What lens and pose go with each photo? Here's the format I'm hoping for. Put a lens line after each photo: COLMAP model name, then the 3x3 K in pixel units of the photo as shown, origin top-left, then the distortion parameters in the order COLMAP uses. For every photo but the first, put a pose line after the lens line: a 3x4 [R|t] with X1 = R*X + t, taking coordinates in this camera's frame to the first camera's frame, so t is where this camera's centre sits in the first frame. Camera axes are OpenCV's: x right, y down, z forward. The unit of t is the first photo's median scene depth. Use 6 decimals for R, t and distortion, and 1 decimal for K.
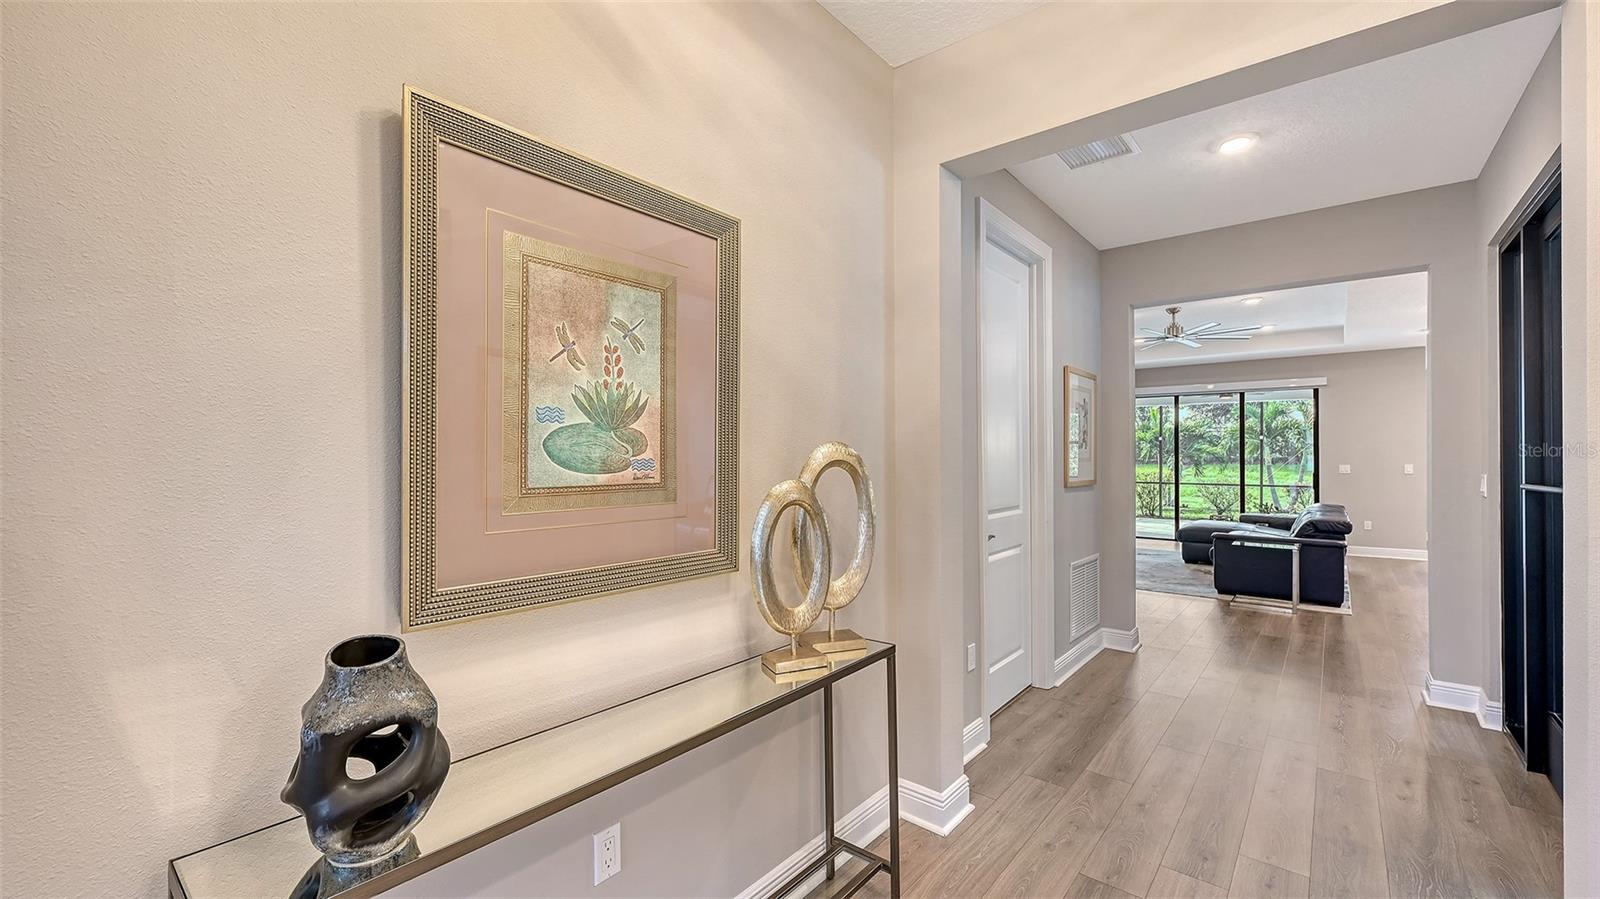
lens RADIAL K [[654.6, 0, 798.7], [0, 654.6, 450.5], [0, 0, 1]] dist [-0.000539, -0.000080]
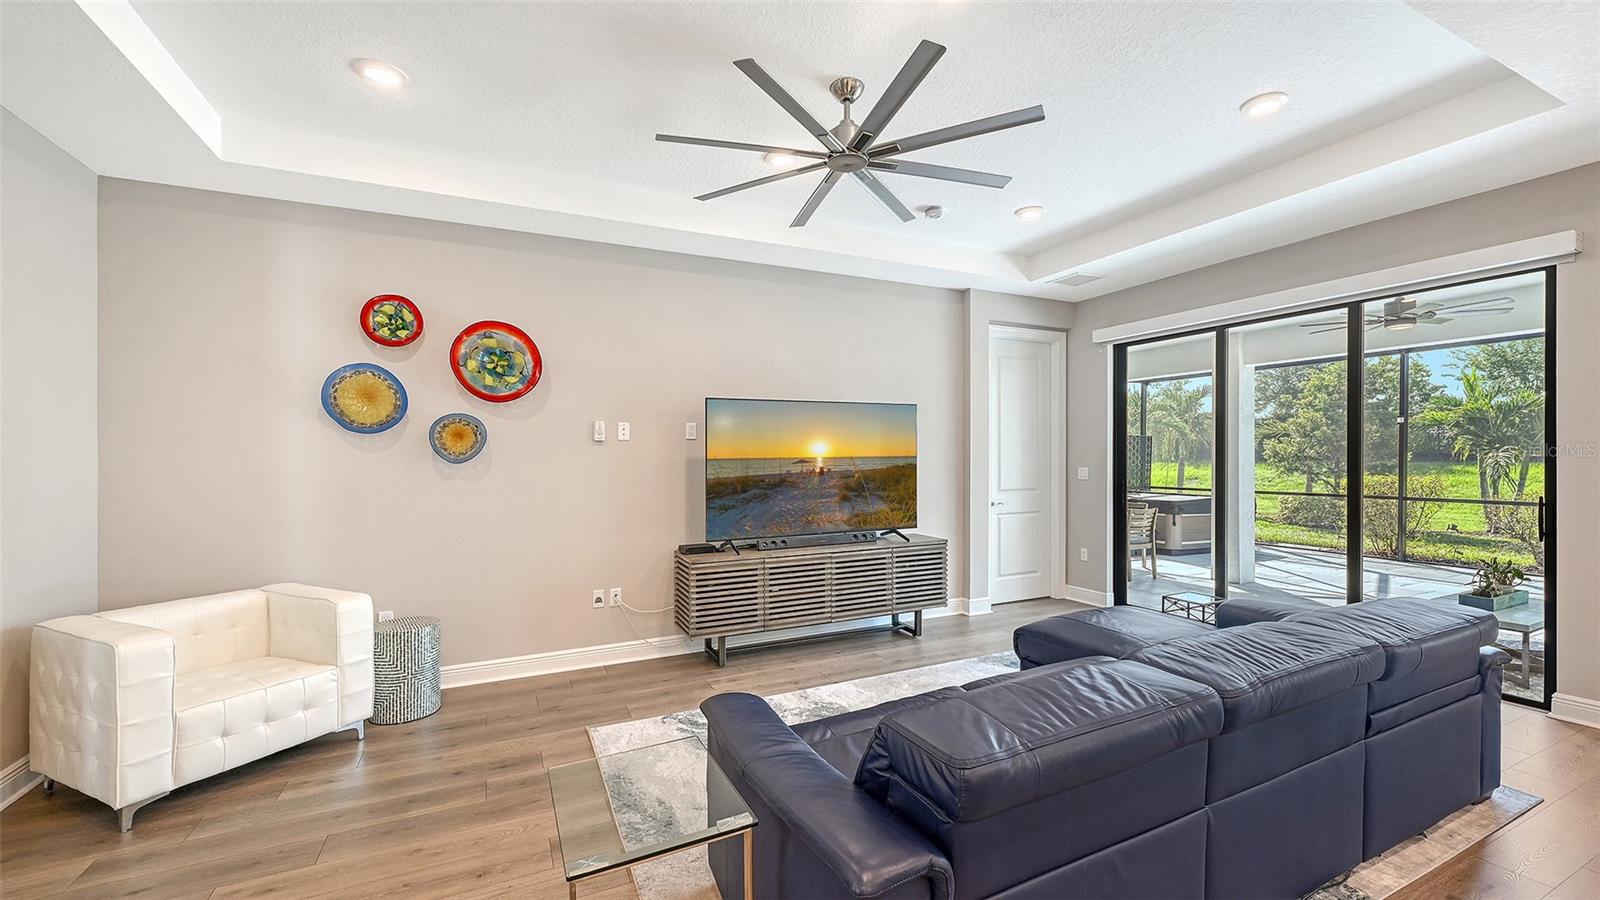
lens RADIAL K [[654.6, 0, 805.6], [0, 654.6, 449.7], [0, 0, 1]] dist [-0.000539, -0.000080]
pose [[0.914263, -0.000243, -0.405122, 0.549369], [0.004018, 0.999956, 0.008467, 0.002980], [0.405102, -0.009369, 0.914224, 0.488418]]
